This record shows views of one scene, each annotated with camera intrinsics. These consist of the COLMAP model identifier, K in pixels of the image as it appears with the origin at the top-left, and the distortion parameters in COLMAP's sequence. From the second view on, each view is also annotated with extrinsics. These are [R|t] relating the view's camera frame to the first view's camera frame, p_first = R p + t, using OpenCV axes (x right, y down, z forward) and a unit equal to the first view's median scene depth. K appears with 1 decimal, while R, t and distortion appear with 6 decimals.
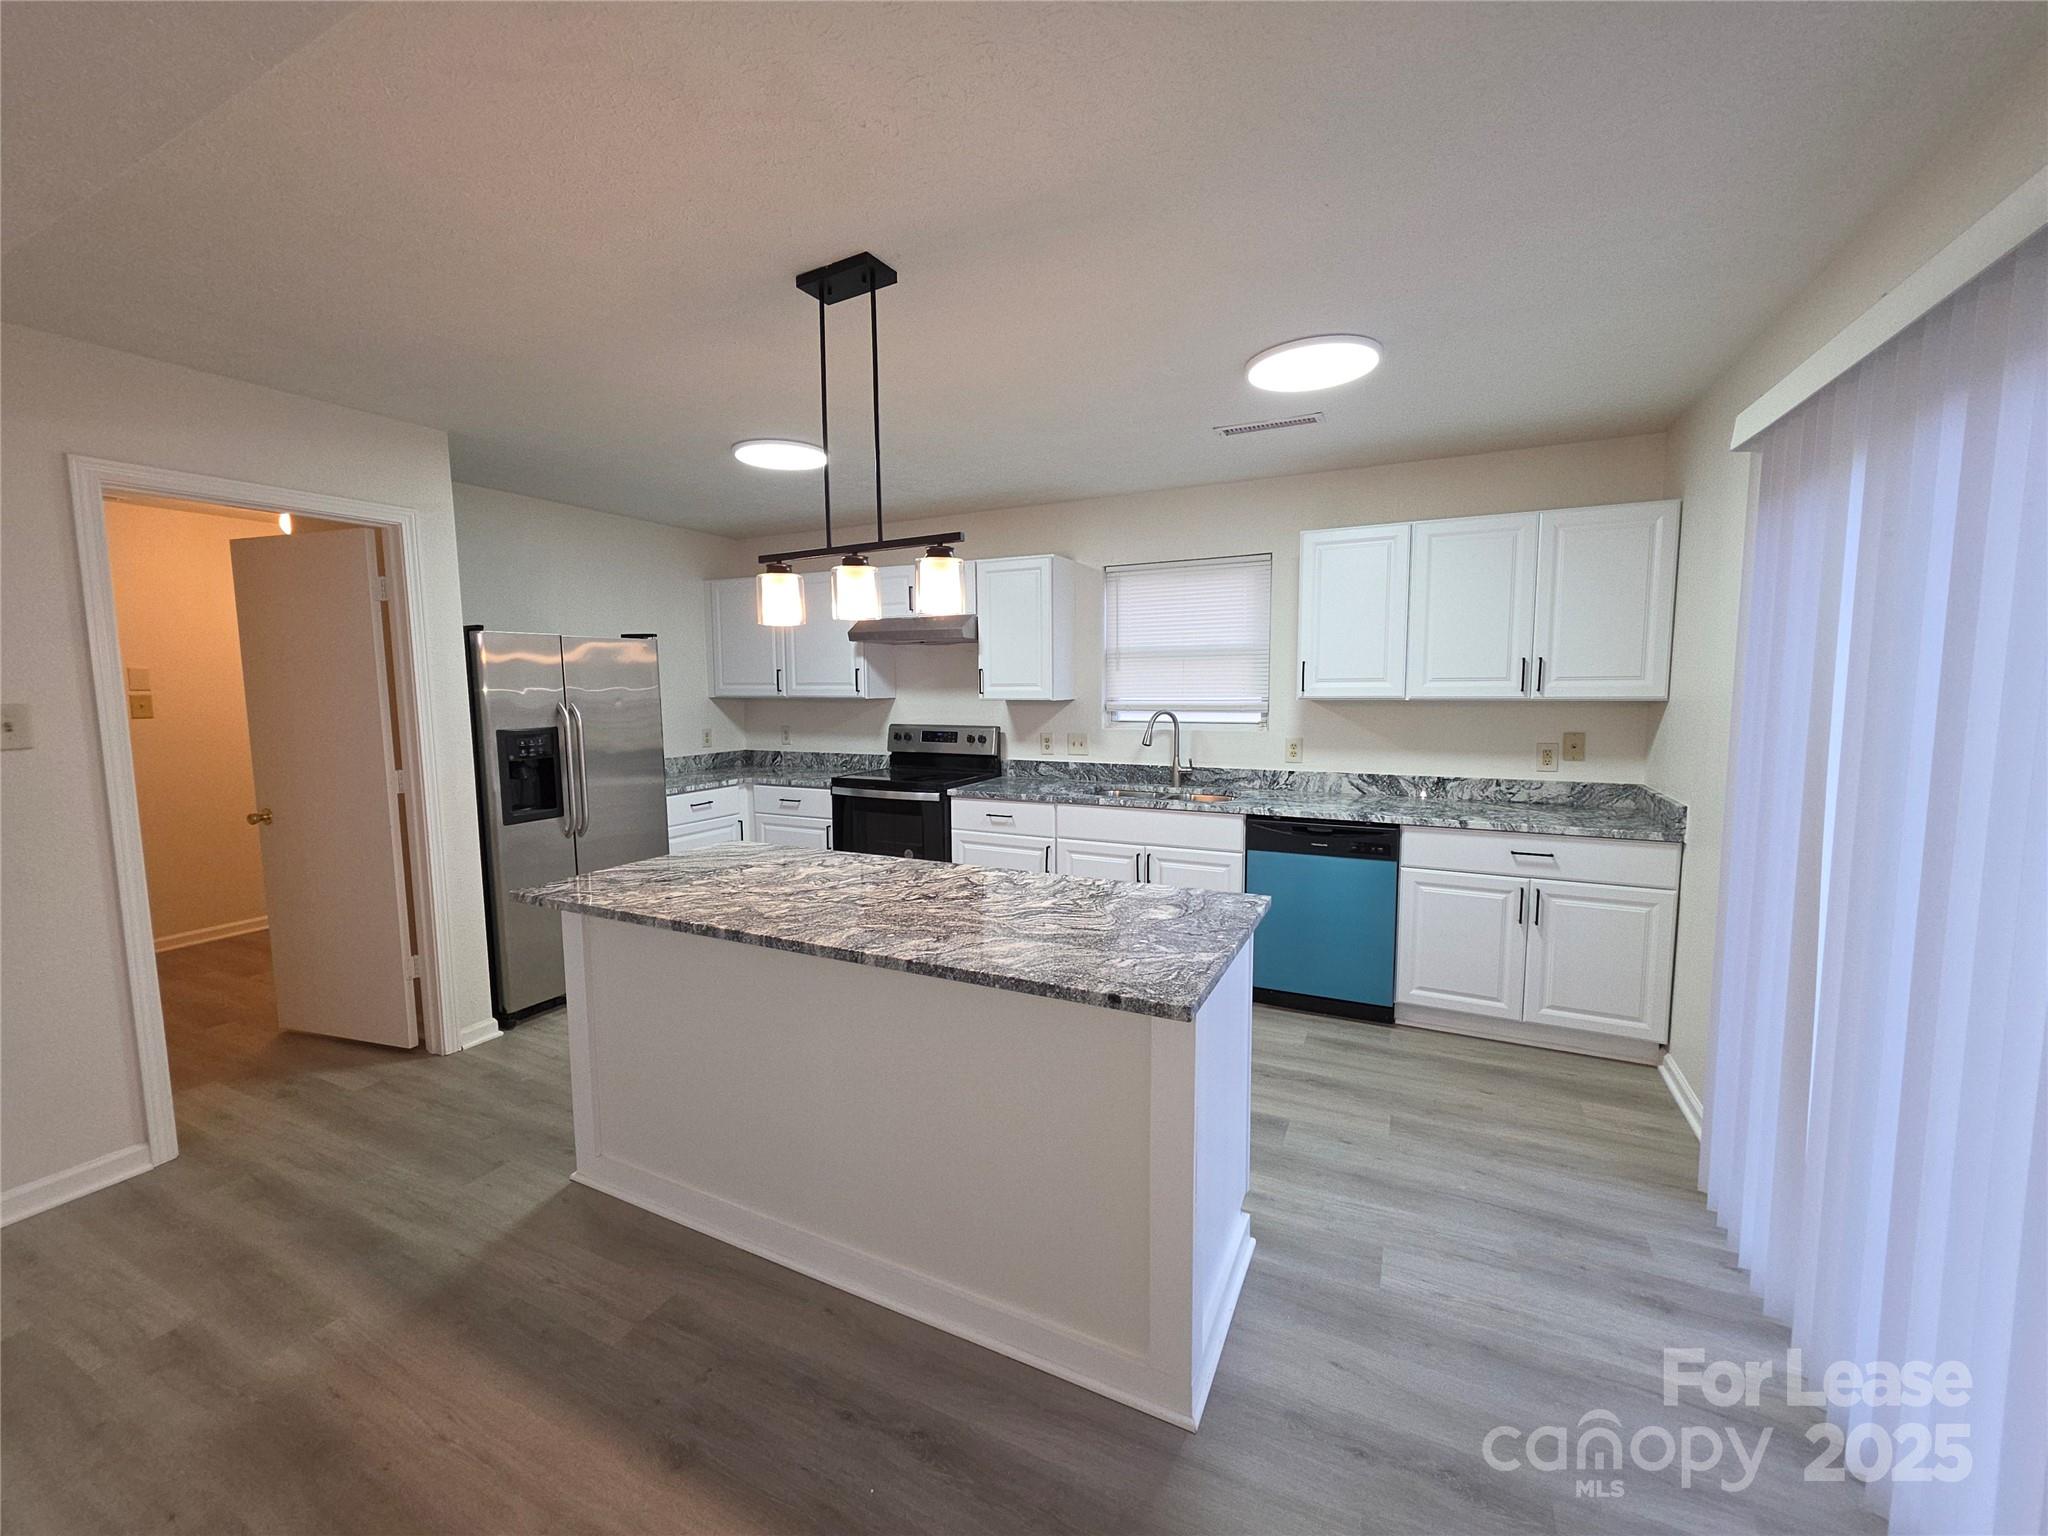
lens RADIAL K [[817.3, 0, 1016.8], [0, 817.3, 762.6], [0, 0, 1]] dist [0.004769, -0.000542]
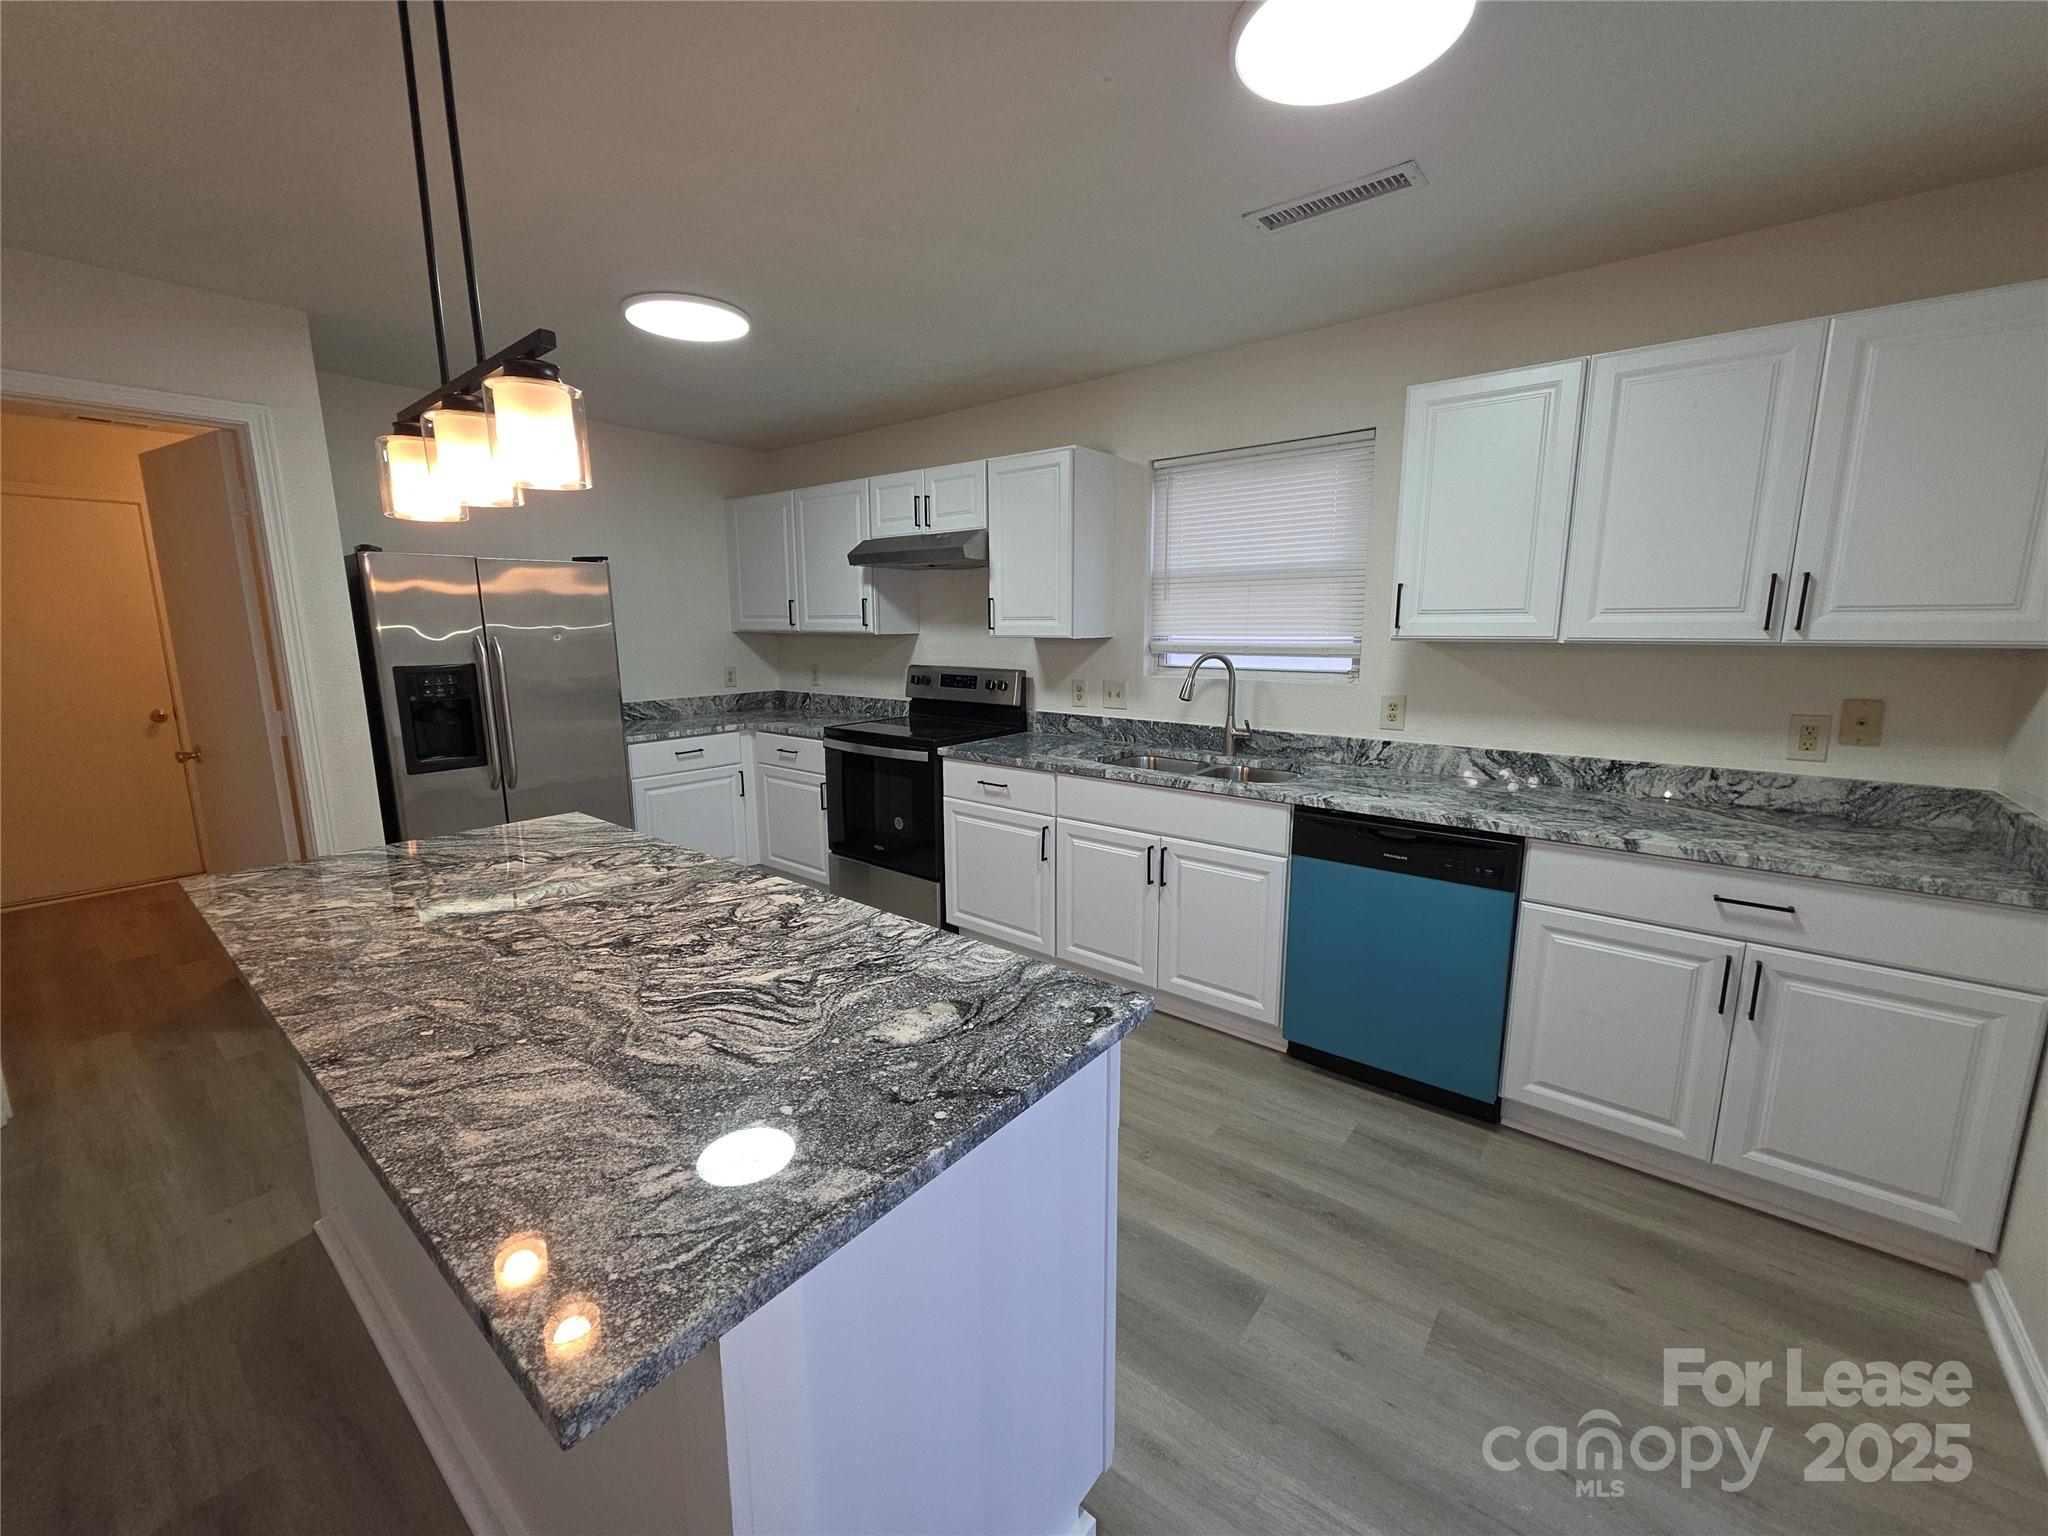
lens RADIAL K [[817.3, 0, 1017.0], [0, 817.3, 762.2], [0, 0, 1]] dist [0.004769, -0.000542]
pose [[0.976499, 0.041238, -0.211541, 0.197243], [-0.025055, 0.996590, 0.078617, -0.022284], [0.214062, -0.071469, 0.974202, 0.268431]]
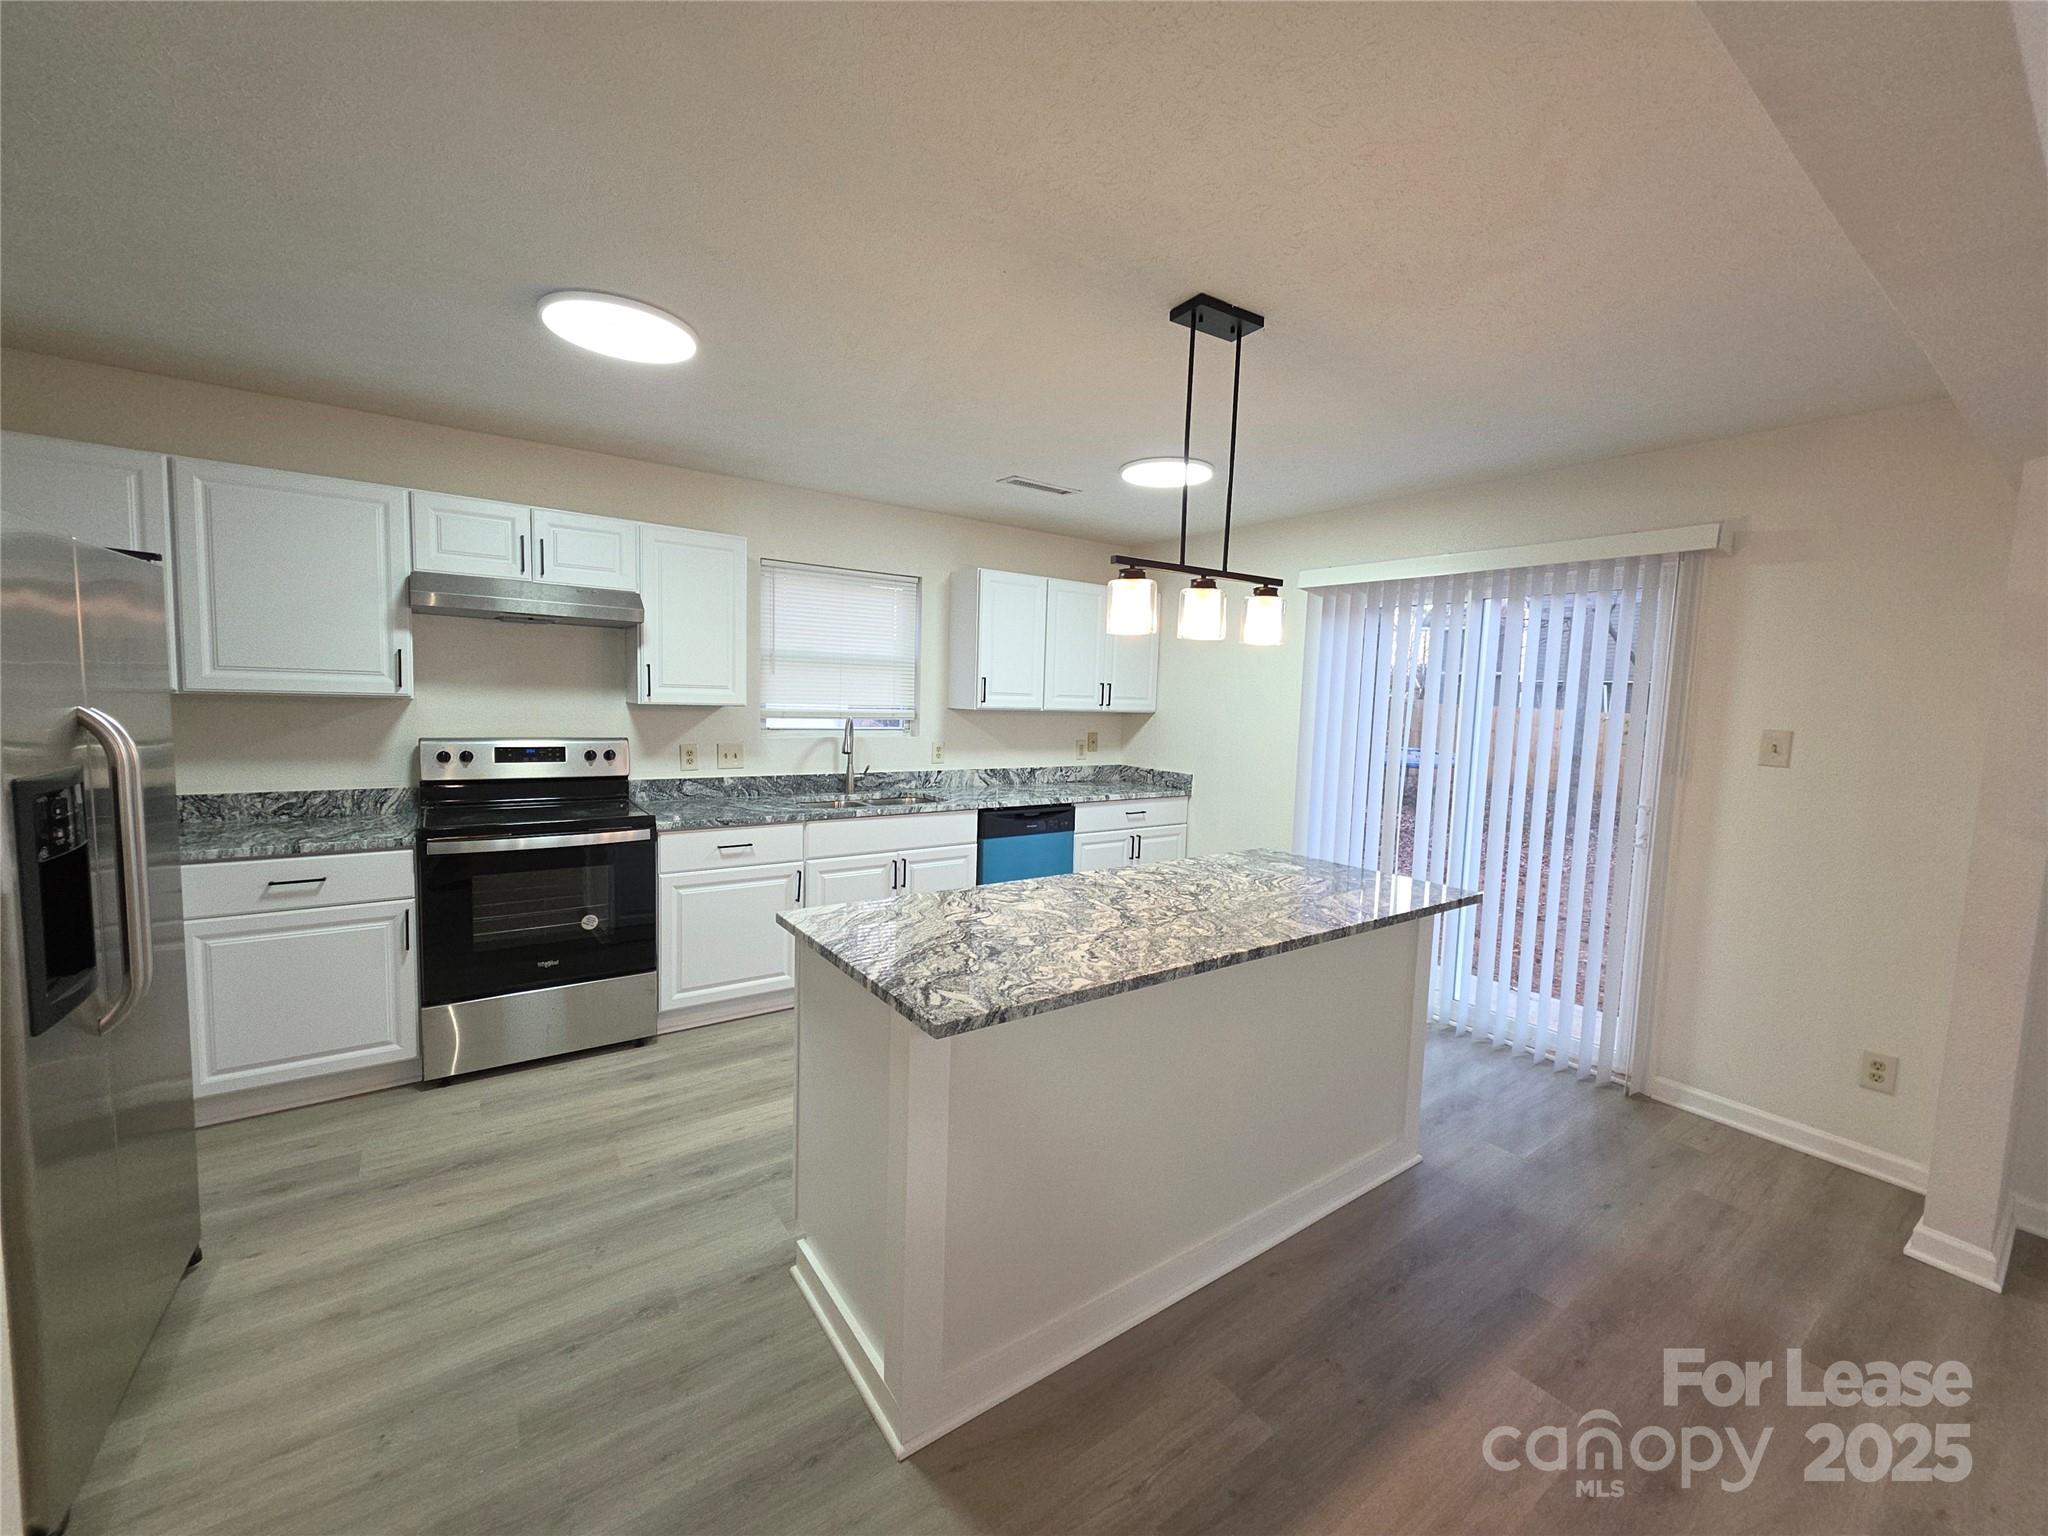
lens RADIAL K [[817.3, 0, 1024.9], [0, 817.3, 760.6], [0, 0, 1]] dist [0.004769, -0.000542]
pose [[0.464495, -0.048804, 0.884230, -0.711473], [0.050405, 0.998319, 0.028623, -0.034851], [-0.884140, 0.031274, 0.466174, 0.410889]]
